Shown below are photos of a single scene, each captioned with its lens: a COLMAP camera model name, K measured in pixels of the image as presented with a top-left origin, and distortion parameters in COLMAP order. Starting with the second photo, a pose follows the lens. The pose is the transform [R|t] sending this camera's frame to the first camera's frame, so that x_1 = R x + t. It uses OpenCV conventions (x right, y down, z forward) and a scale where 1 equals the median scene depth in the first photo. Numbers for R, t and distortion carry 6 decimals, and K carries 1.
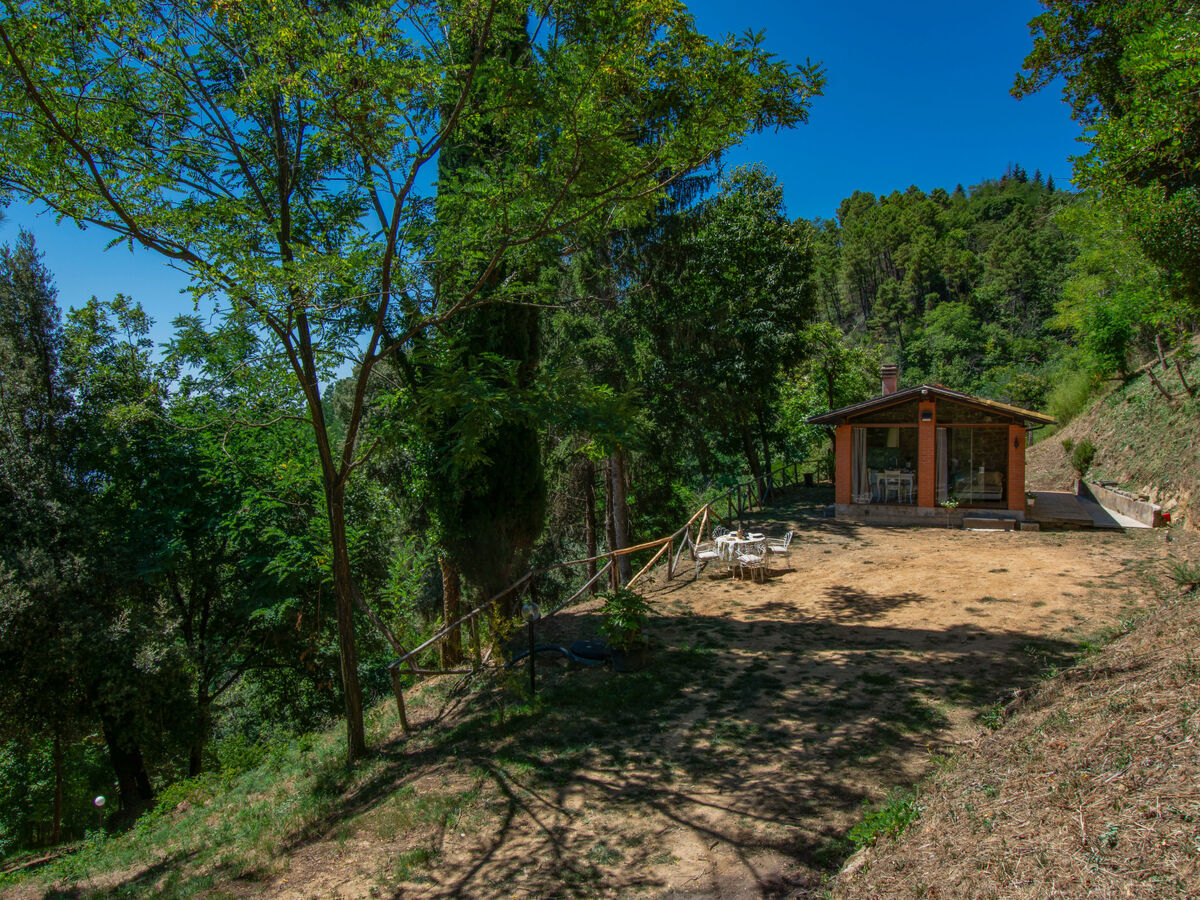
lens RADIAL K [[885.9, 0, 597.3], [0, 885.9, 452.4], [0, 0, 1]] dist [-0.003398, -0.001195]
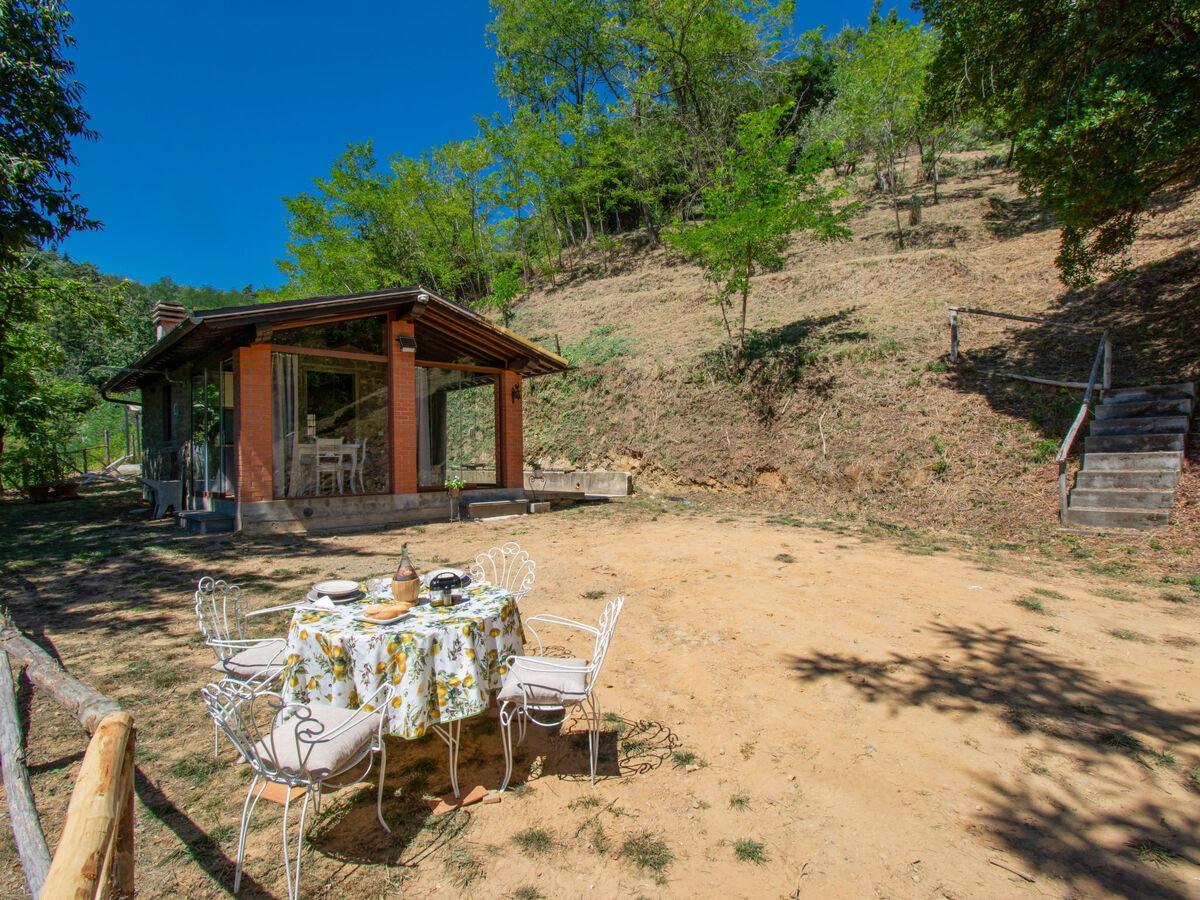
lens RADIAL K [[617.7, 0, 597.5], [0, 617.7, 454.2], [0, 0, 1]] dist [0.024234, -0.000949]
pose [[0.364446, 0.005258, 0.931210, 0.021570], [0.049882, 0.998438, -0.025160, 0.051038], [-0.929888, 0.055620, 0.363615, 0.707921]]
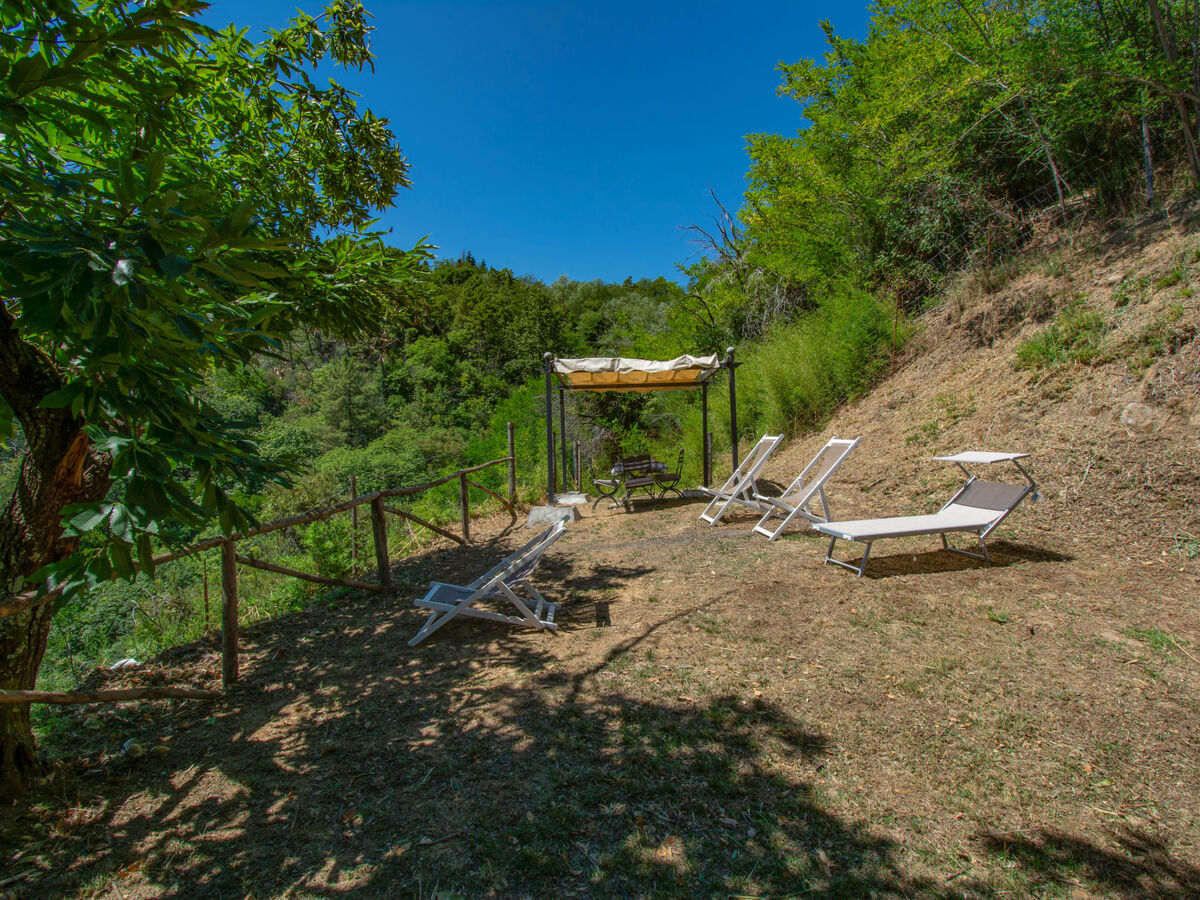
lens RADIAL K [[657.1, 0, 604.0], [0, 657.1, 447.4], [0, 0, 1]] dist [0.005277, 0.000333]
pose [[0.786223, 0.015026, 0.617760, 0.421626], [0.012593, 0.999107, -0.040328, -0.014226], [-0.617815, 0.039486, 0.785332, 1.372636]]
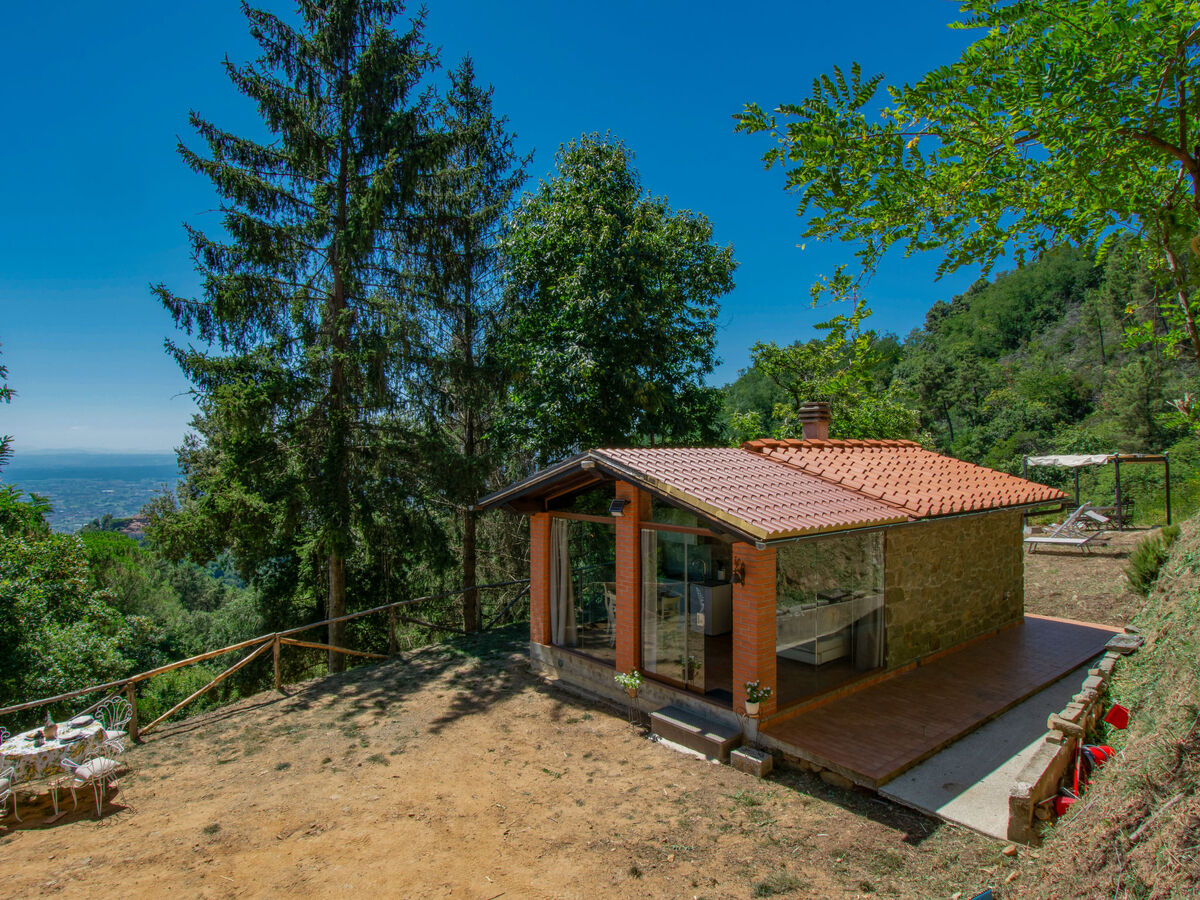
lens RADIAL K [[733.1, 0, 598.1], [0, 733.1, 448.5], [0, 0, 1]] dist [-0.005296, -0.007190]
pose [[0.907289, 0.002764, -0.420498, 0.543067], [-0.014416, 0.999595, -0.024535, -0.067084], [0.420260, 0.028322, 0.906962, 0.572496]]
